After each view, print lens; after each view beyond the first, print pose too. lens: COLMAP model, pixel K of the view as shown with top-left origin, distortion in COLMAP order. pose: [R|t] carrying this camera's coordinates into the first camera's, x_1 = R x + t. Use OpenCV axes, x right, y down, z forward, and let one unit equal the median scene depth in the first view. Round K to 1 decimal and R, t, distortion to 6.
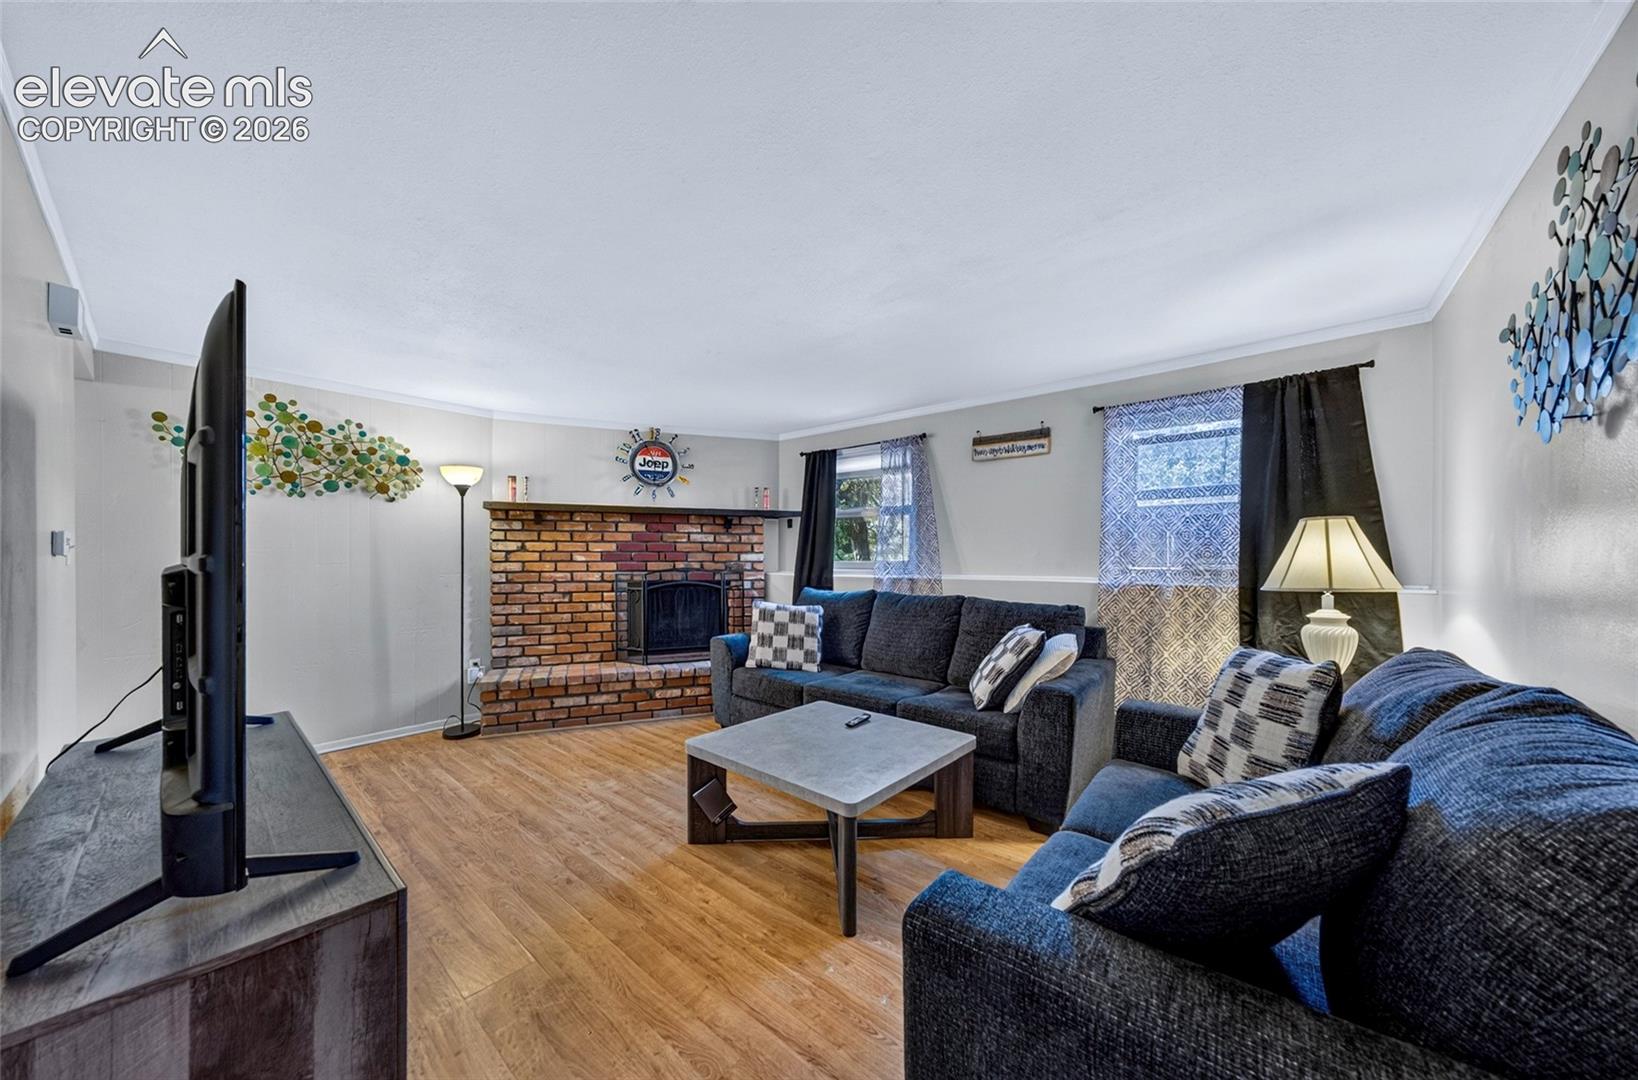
lens RADIAL K [[550.5, 0, 789.9], [0, 550.5, 563.8], [0, 0, 1]] dist [0.001169, 0.000204]
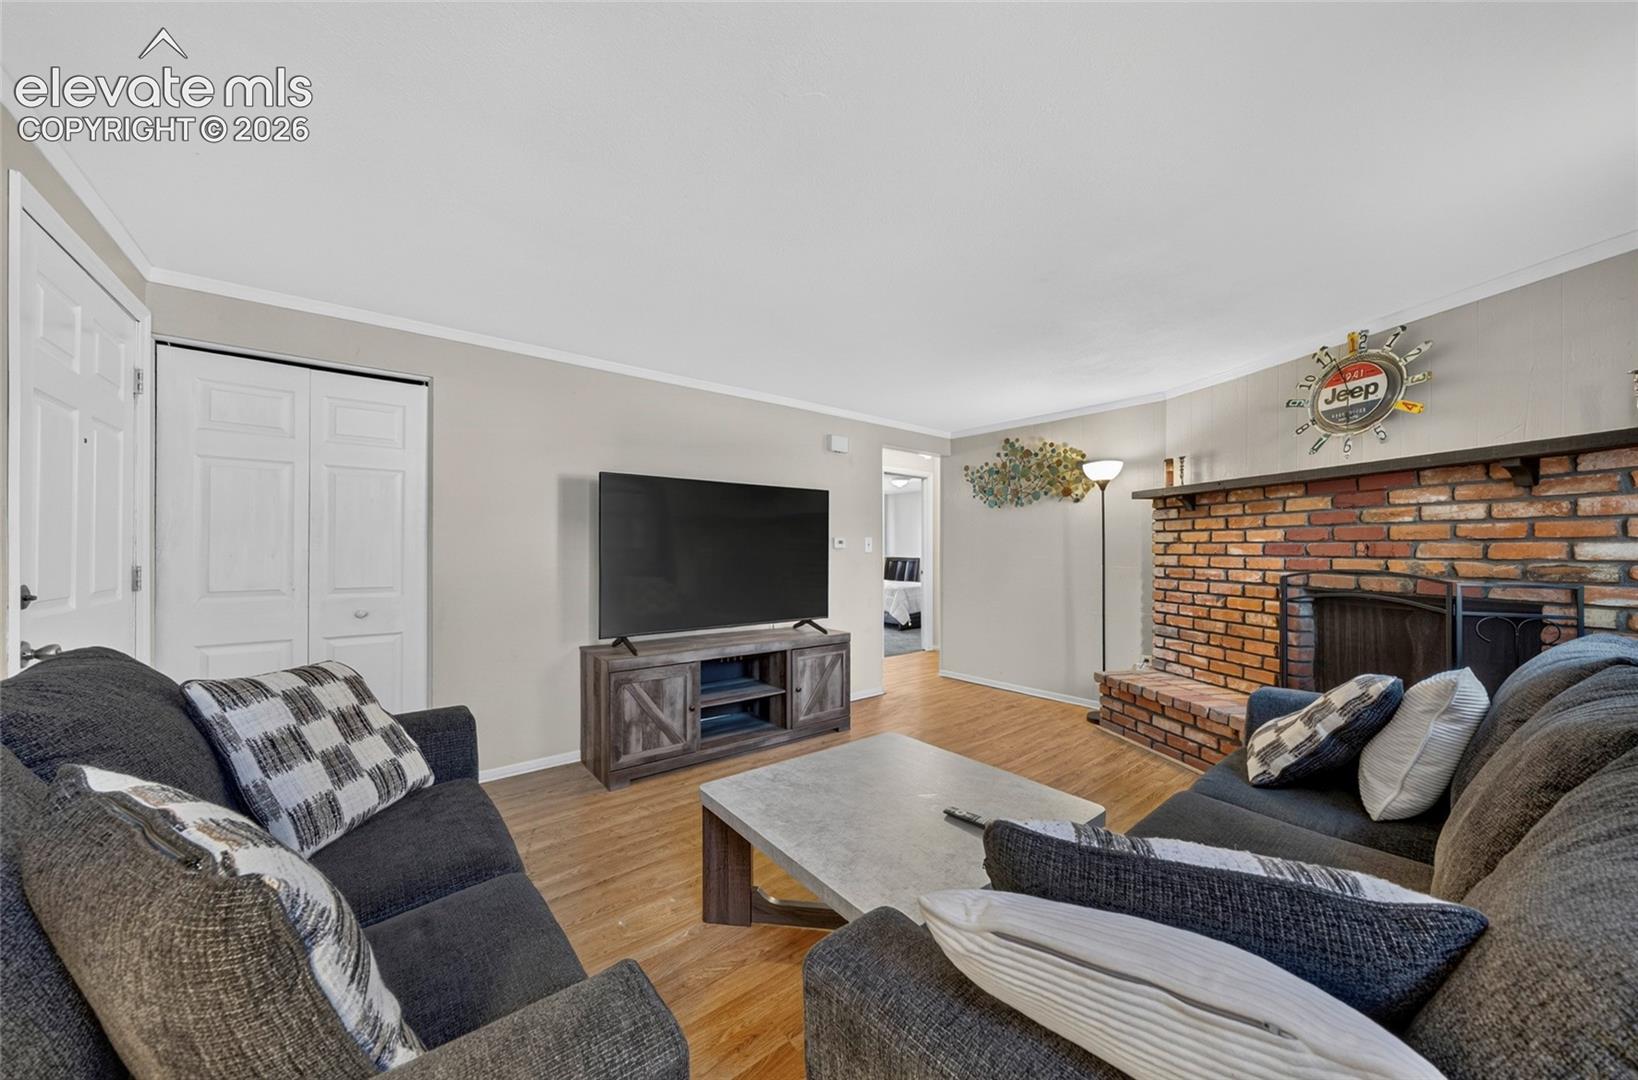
lens RADIAL K [[553.7, 0, 819.6], [0, 553.7, 548.2], [0, 0, 1]] dist [-0.000201, 0.000197]
pose [[-0.144590, -0.002600, -0.989488, 0.468903], [-0.018374, 0.999831, 0.000057, -0.004010], [0.989321, 0.018189, -0.144613, 0.568755]]
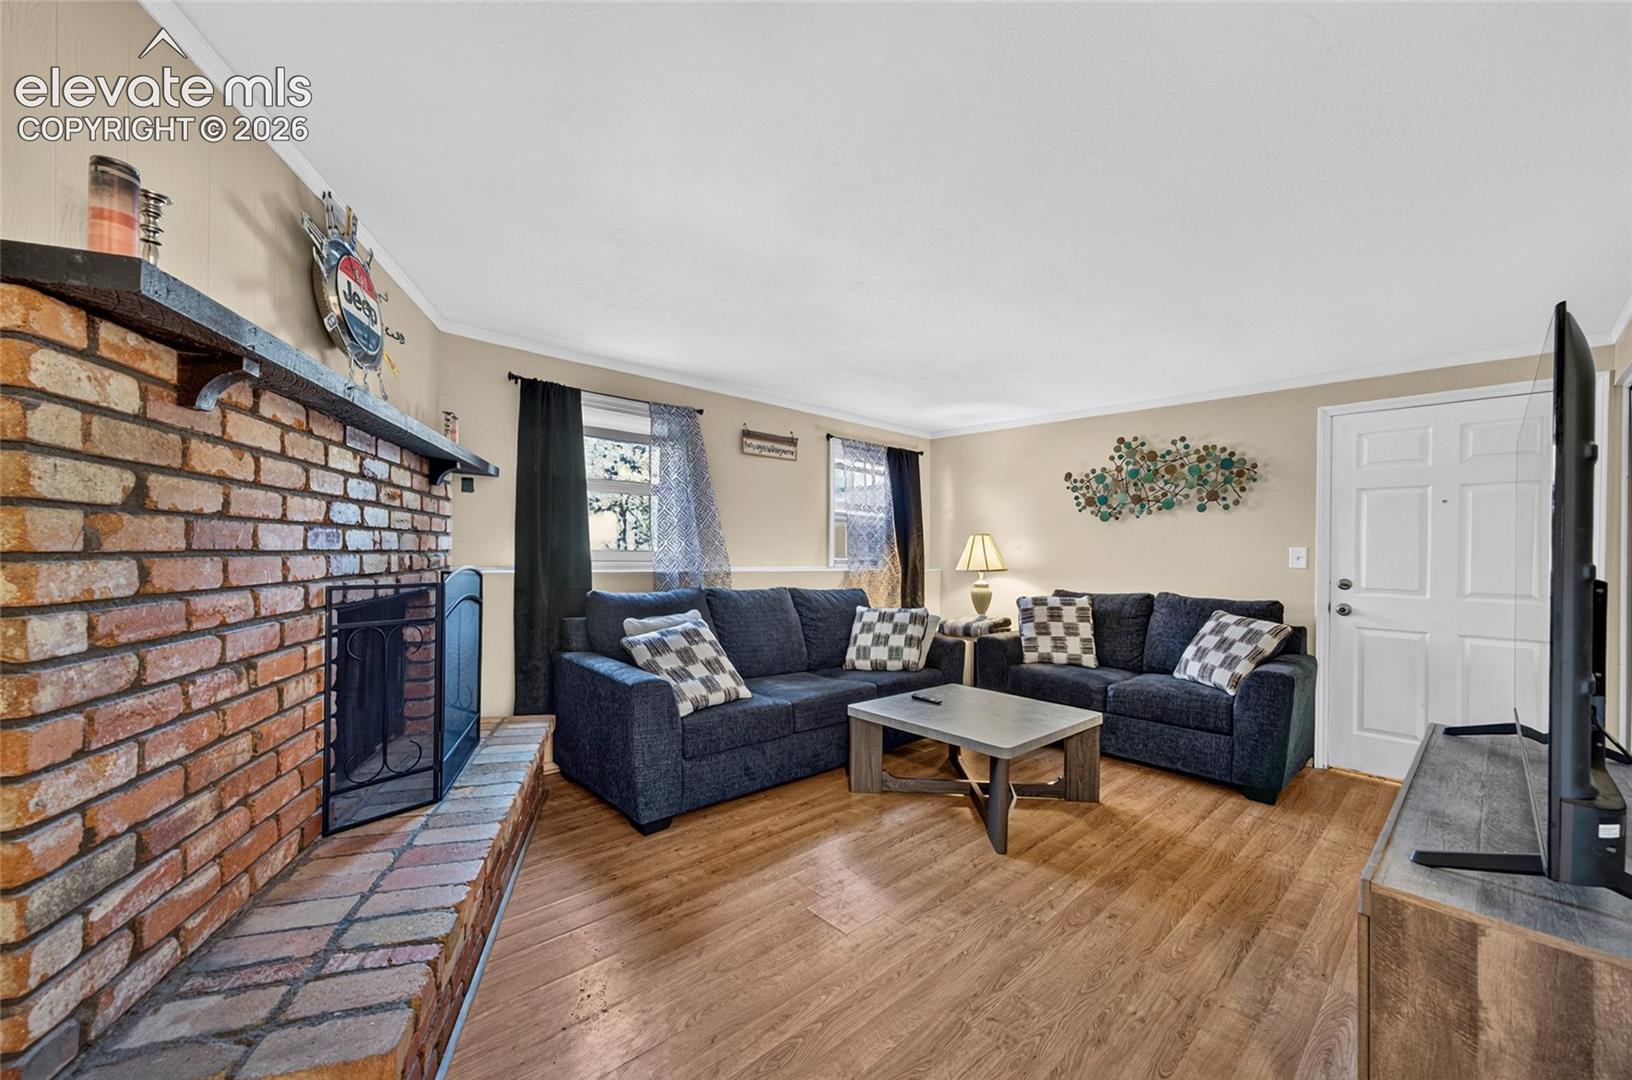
lens RADIAL K [[631.2, 0, 799.5], [0, 631.2, 553.5], [0, 0, 1]] dist [-0.000284, 0.000158]
pose [[0.100717, -0.005730, 0.994899, -0.728812], [0.000172, 0.999984, 0.005742, -0.006034], [-0.994915, -0.000407, 0.100717, 0.700454]]
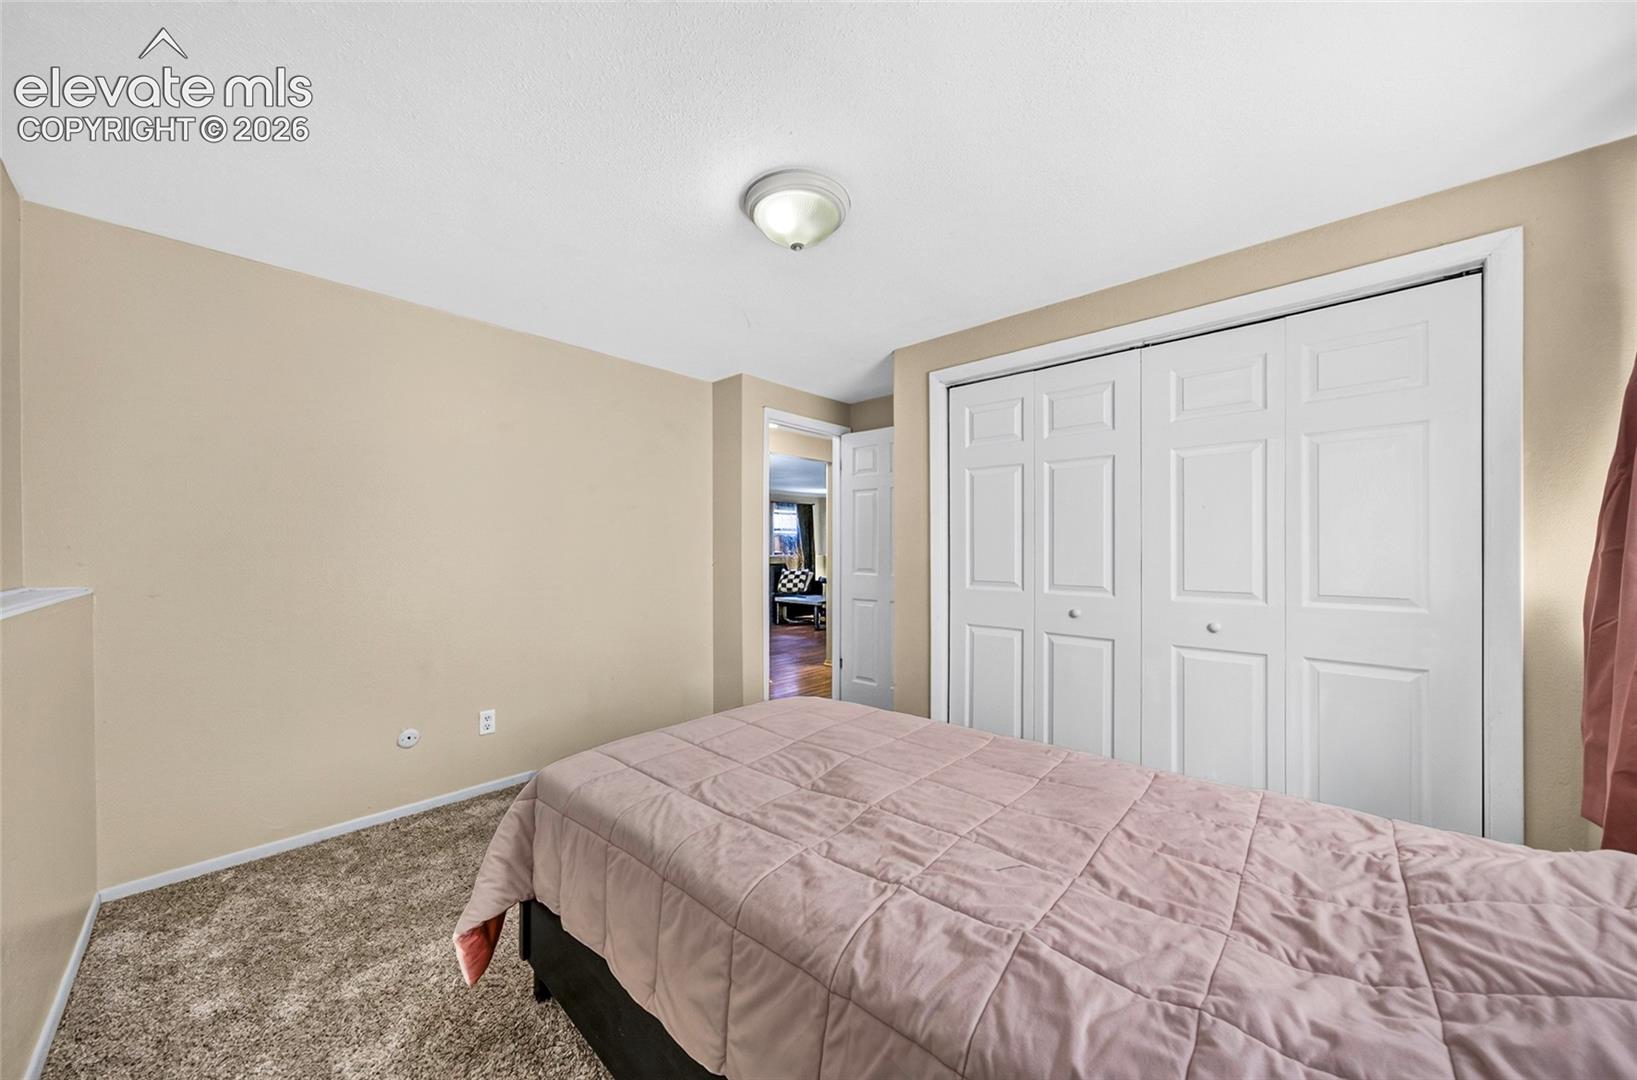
lens RADIAL K [[553.3, 0, 819.1], [0, 553.3, 548.2], [0, 0, 1]] dist [-0.000201, 0.000197]
pose [[-0.001664, -0.000323, 0.999999, -1.959401], [0.013332, 0.999911, 0.000345, -0.000809], [-0.999910, 0.013333, -0.001660, 0.563891]]
